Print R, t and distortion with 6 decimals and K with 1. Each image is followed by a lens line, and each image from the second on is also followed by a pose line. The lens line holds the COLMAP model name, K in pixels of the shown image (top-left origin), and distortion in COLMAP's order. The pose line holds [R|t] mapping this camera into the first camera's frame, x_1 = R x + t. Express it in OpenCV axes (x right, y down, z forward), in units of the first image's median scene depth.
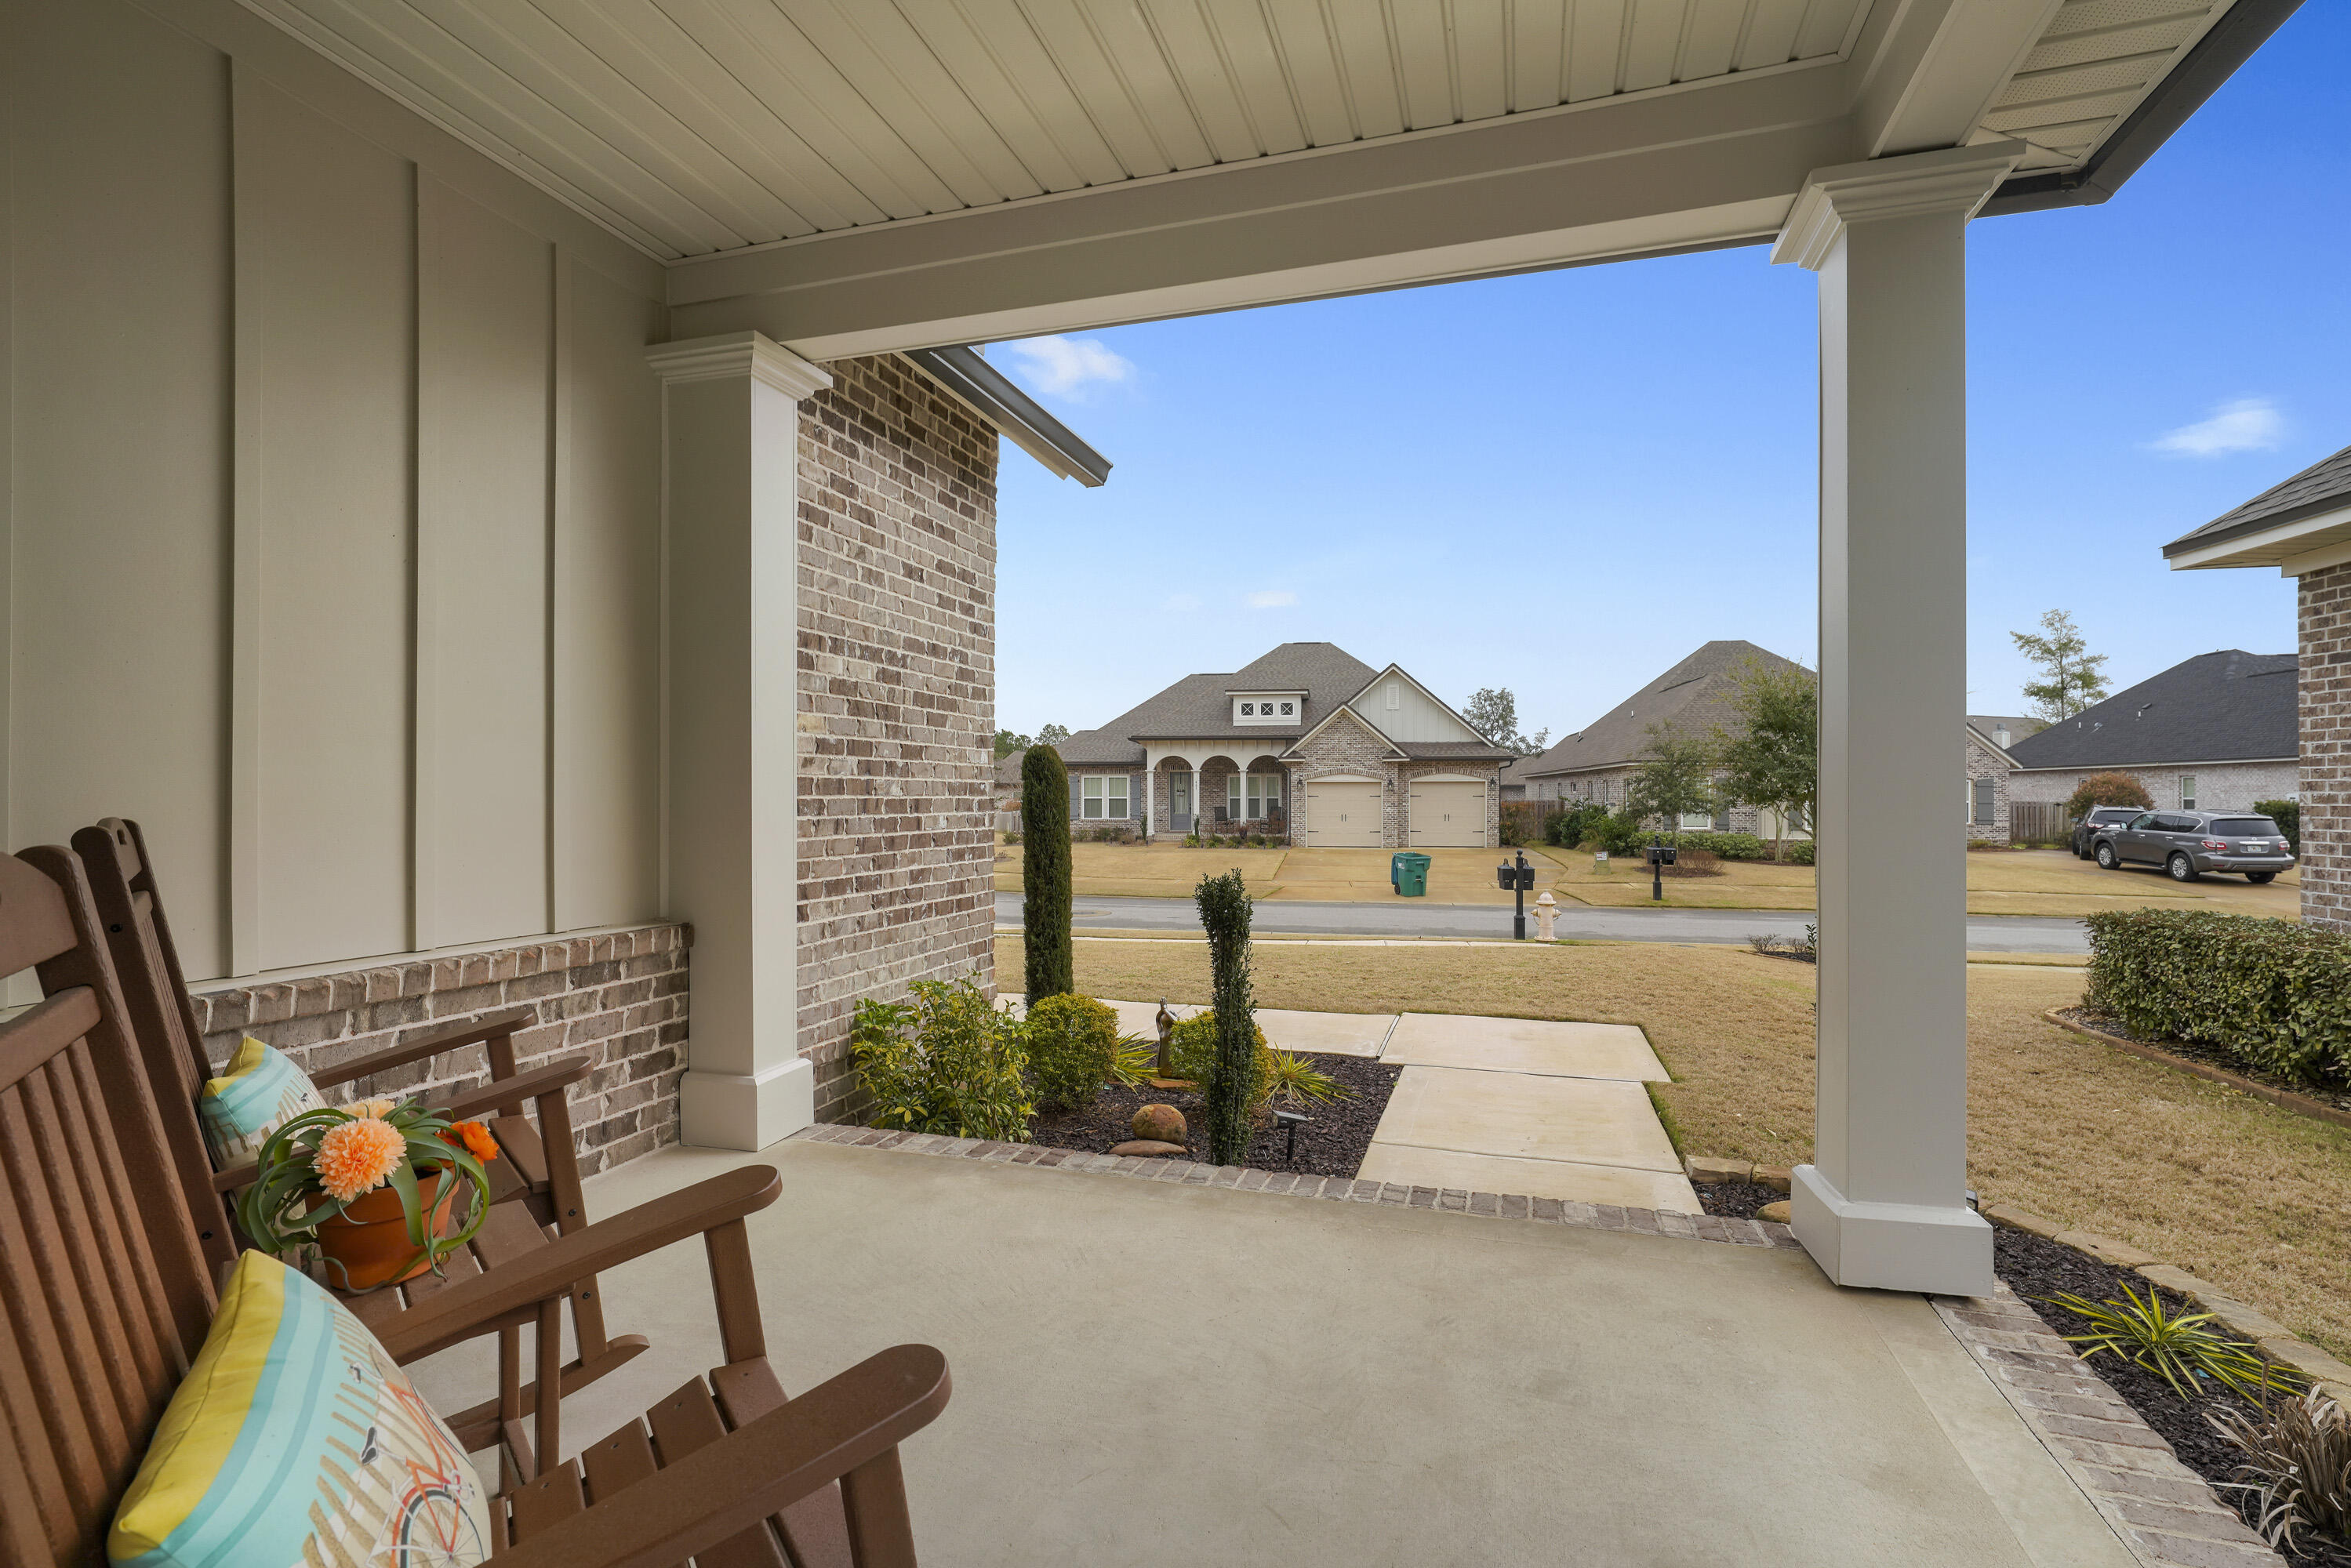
lens RADIAL K [[1106.0, 0, 1170.1], [0, 1106.0, 784.2], [0, 0, 1]] dist [0.000402, 0.000008]
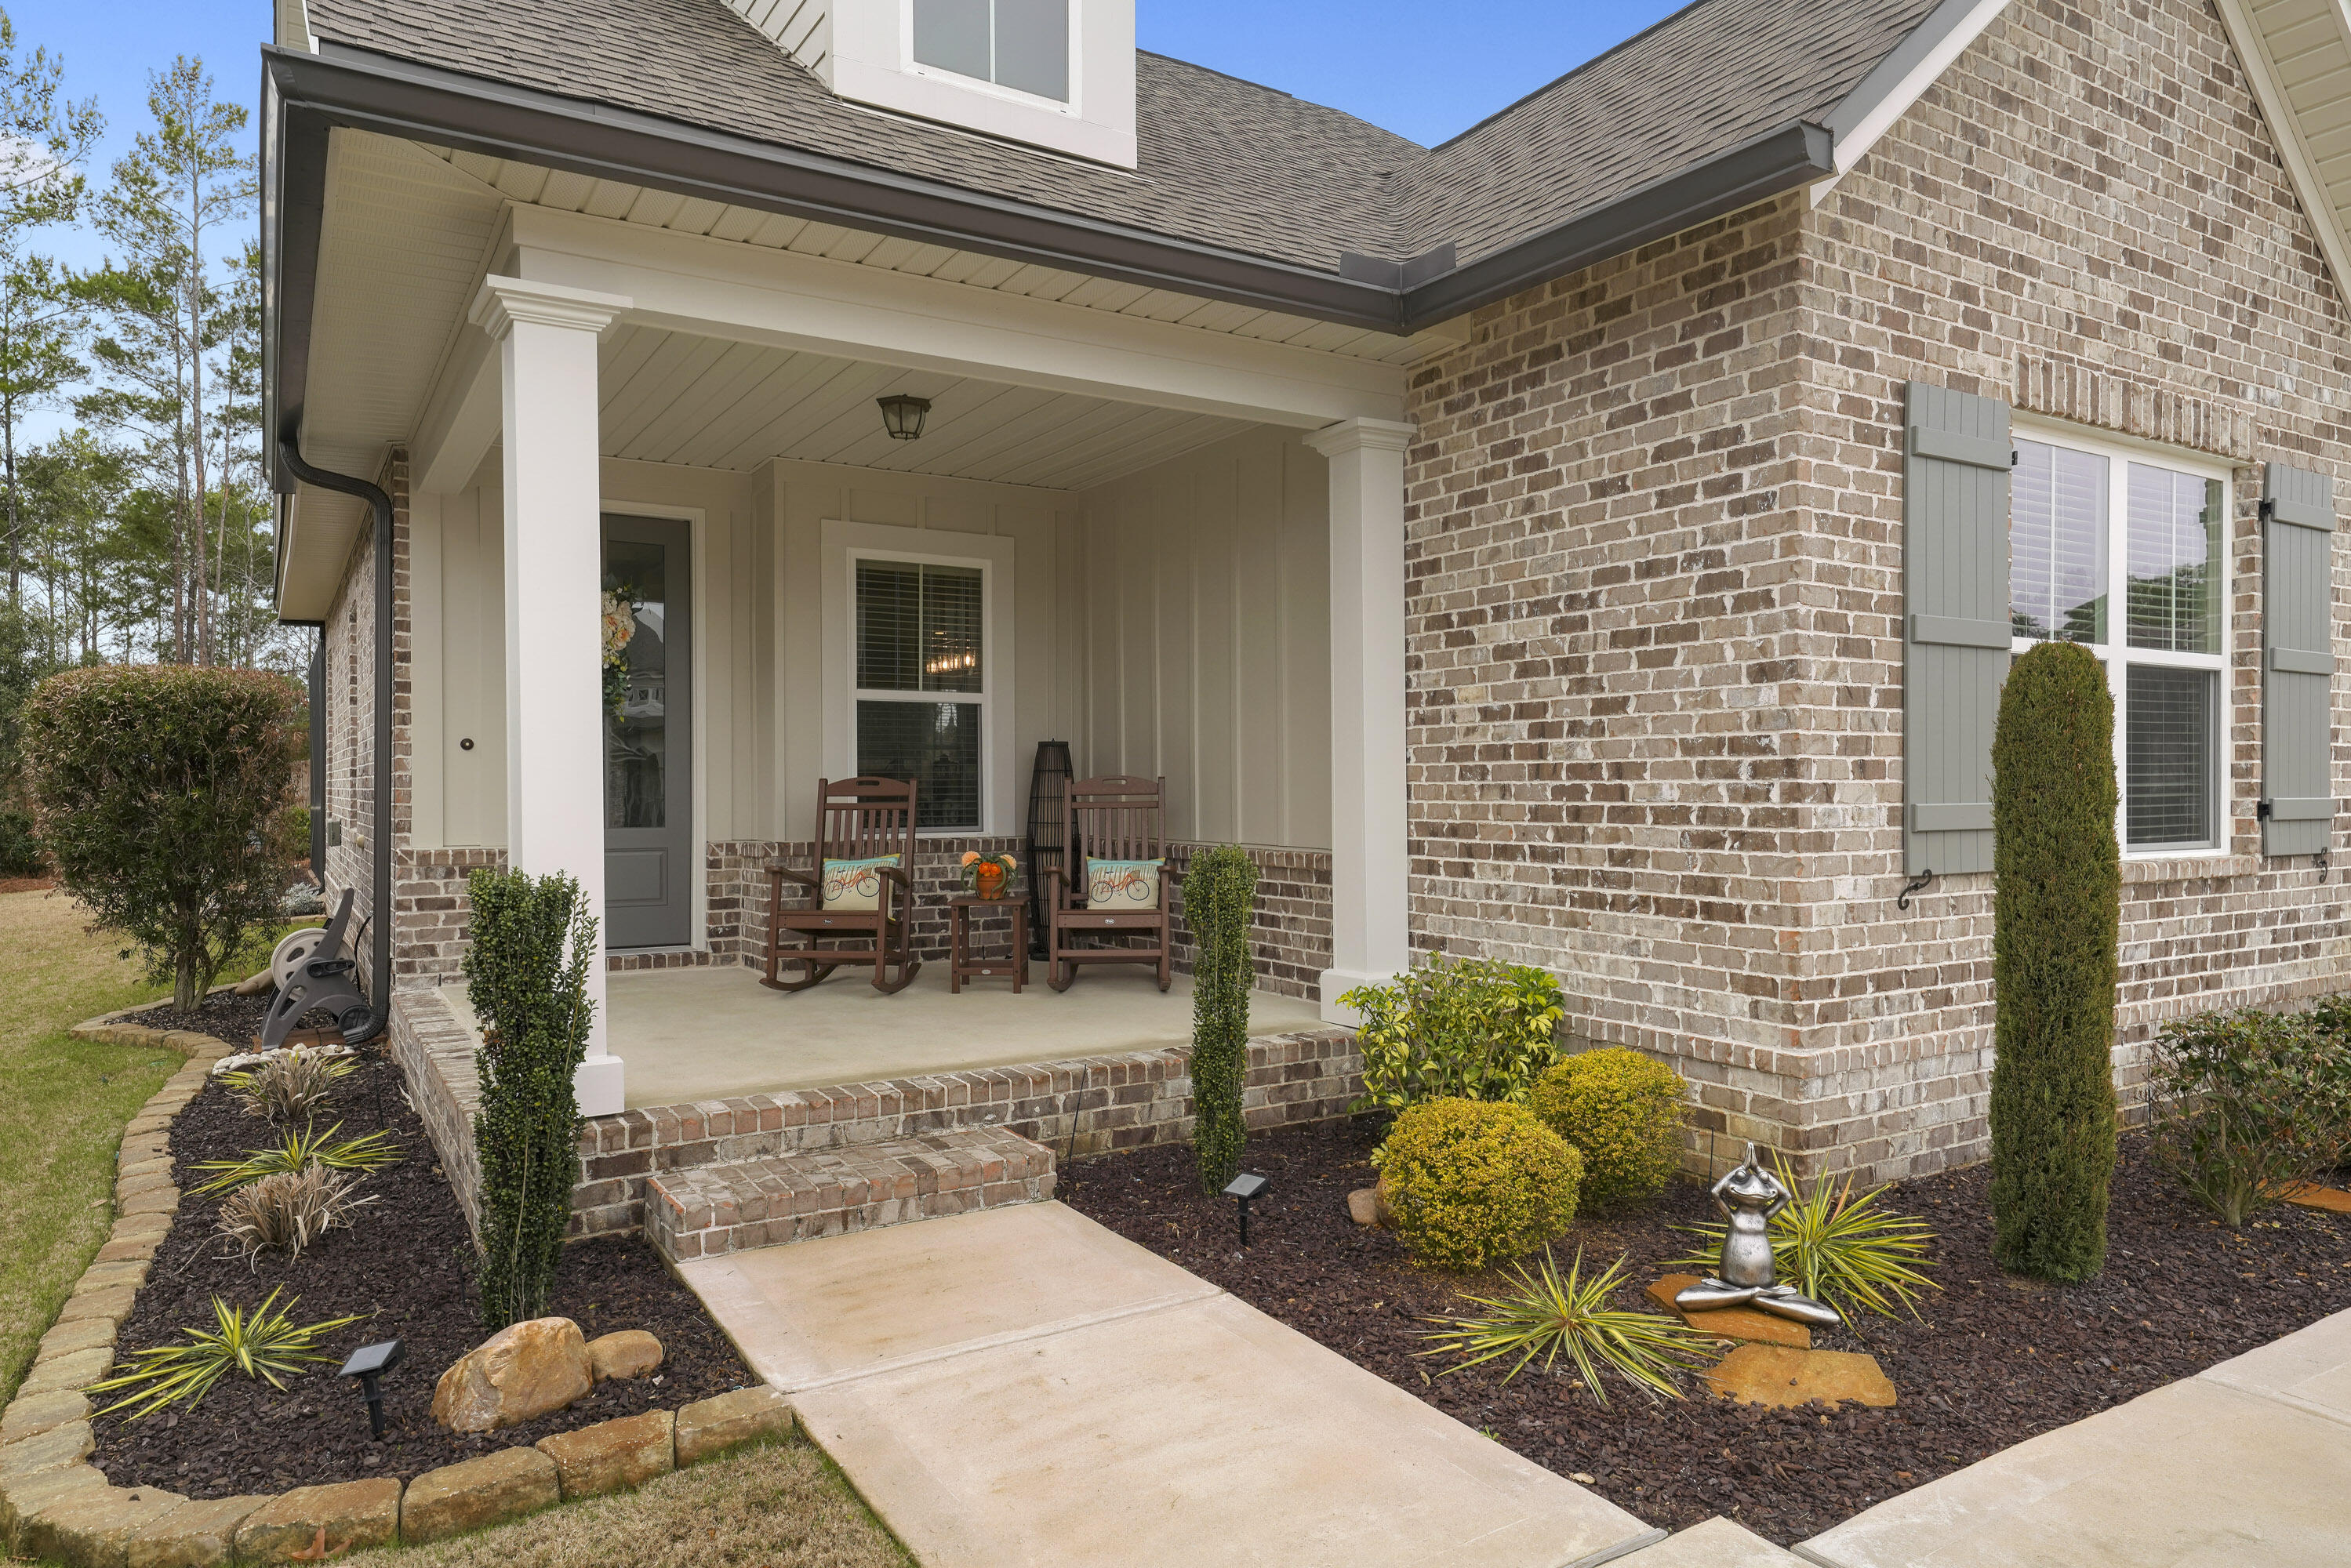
lens RADIAL K [[1490.8, 0, 1173.5], [0, 1490.8, 790.2], [0, 0, 1]] dist [0.001998, 0.000077]
pose [[-0.664623, 0.004247, -0.747167, 0.837585], [0.011250, 0.999927, -0.004324, 0.036070], [0.747094, -0.011280, -0.664623, 1.539483]]
